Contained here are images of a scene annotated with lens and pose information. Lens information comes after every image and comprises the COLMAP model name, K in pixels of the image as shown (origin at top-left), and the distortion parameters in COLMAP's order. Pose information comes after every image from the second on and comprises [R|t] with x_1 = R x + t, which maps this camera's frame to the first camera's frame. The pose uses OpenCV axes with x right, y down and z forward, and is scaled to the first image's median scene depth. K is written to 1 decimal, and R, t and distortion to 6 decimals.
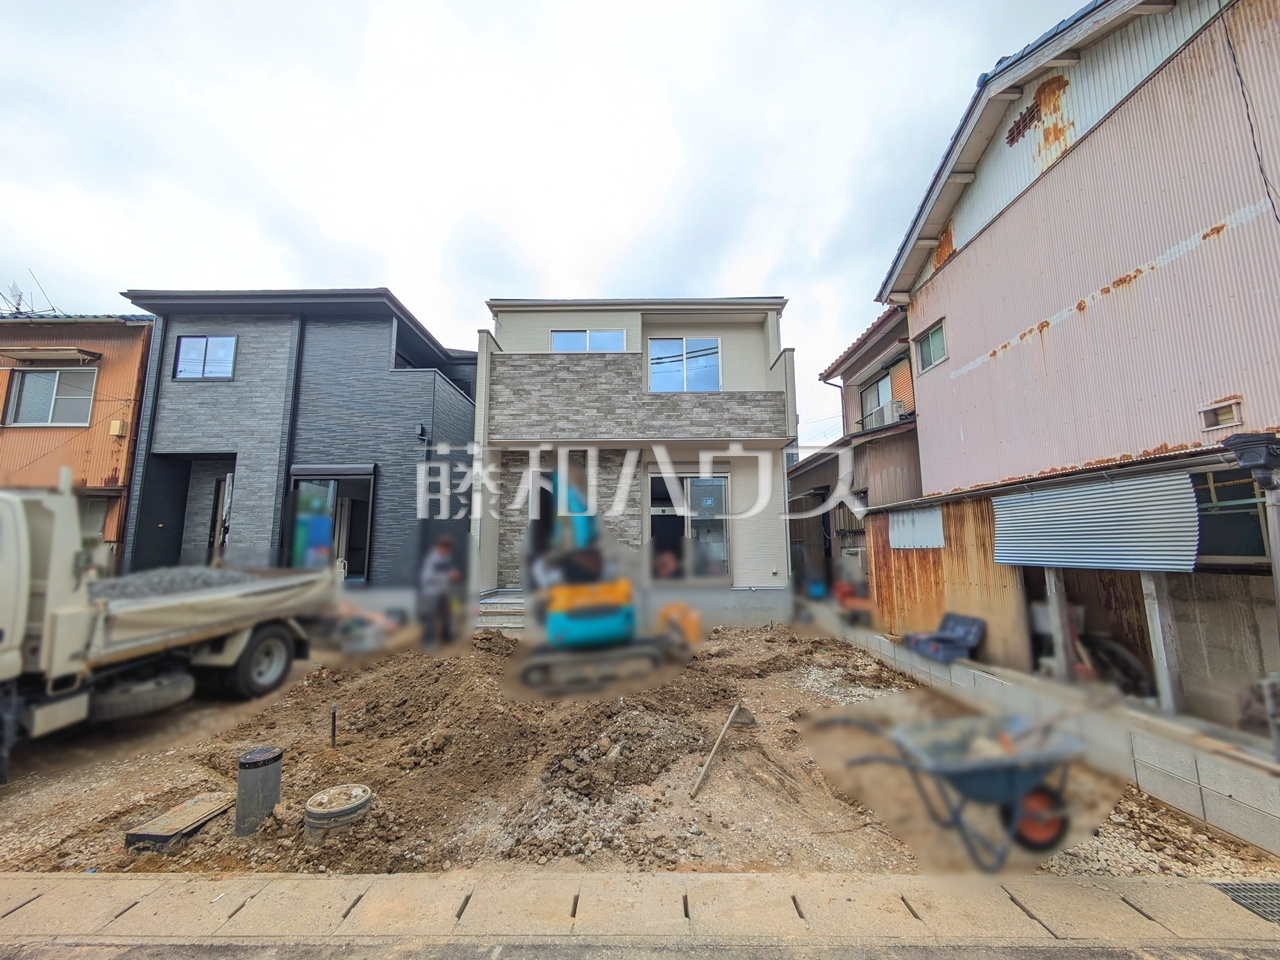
lens RADIAL K [[507.0, 0, 639.3], [0, 507.0, 481.4], [0, 0, 1]] dist [-0.002868, 0.002778]
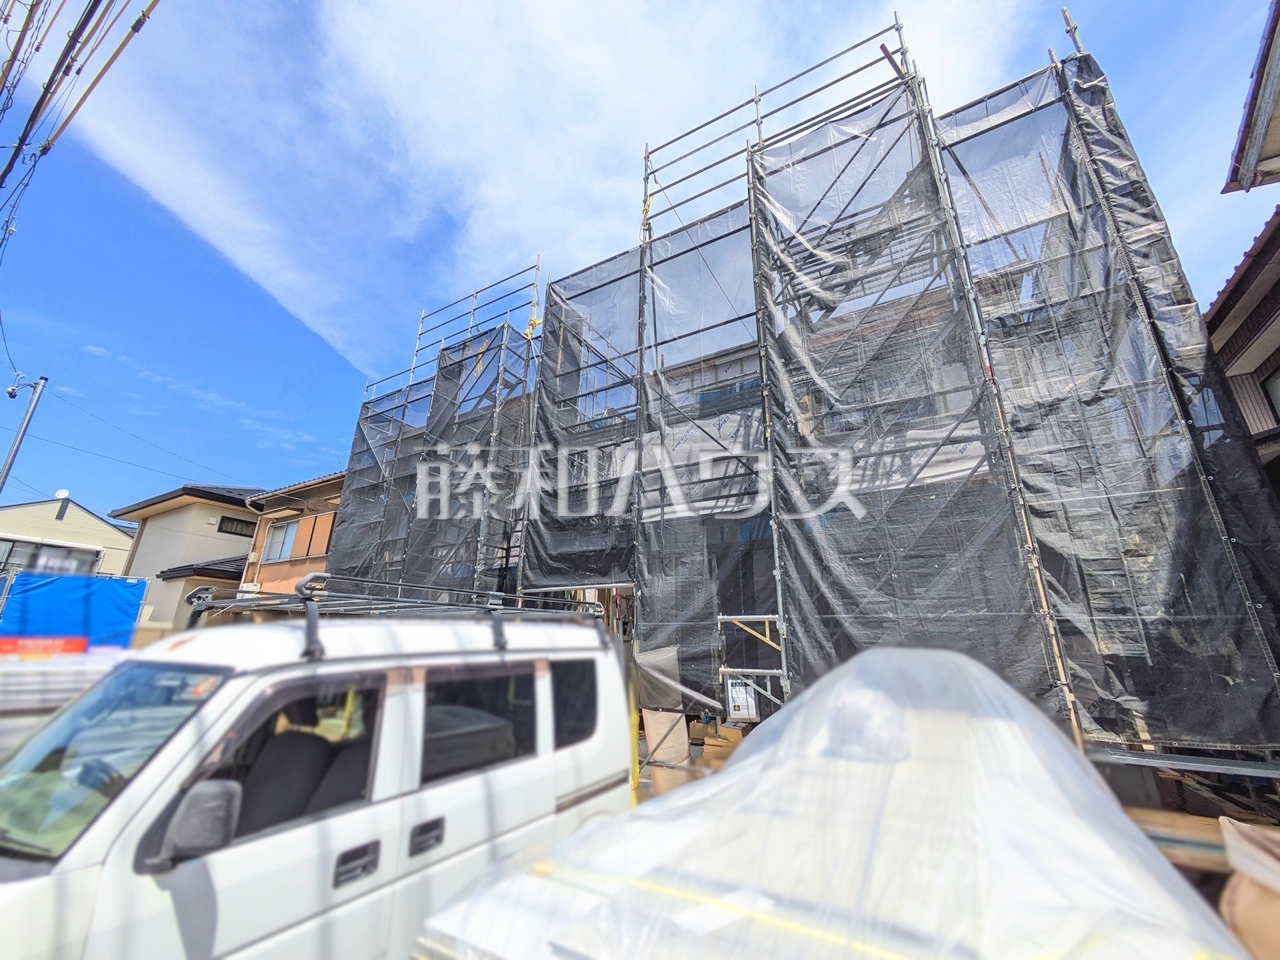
lens RADIAL K [[507.0, 0, 639.0], [0, 507.0, 478.6], [0, 0, 1]] dist [-0.002868, 0.002778]
pose [[0.861743, -0.146839, -0.485631, 0.152156], [0.045578, 0.975736, -0.214153, 0.021439], [0.505294, 0.162411, 0.847526, 0.290201]]
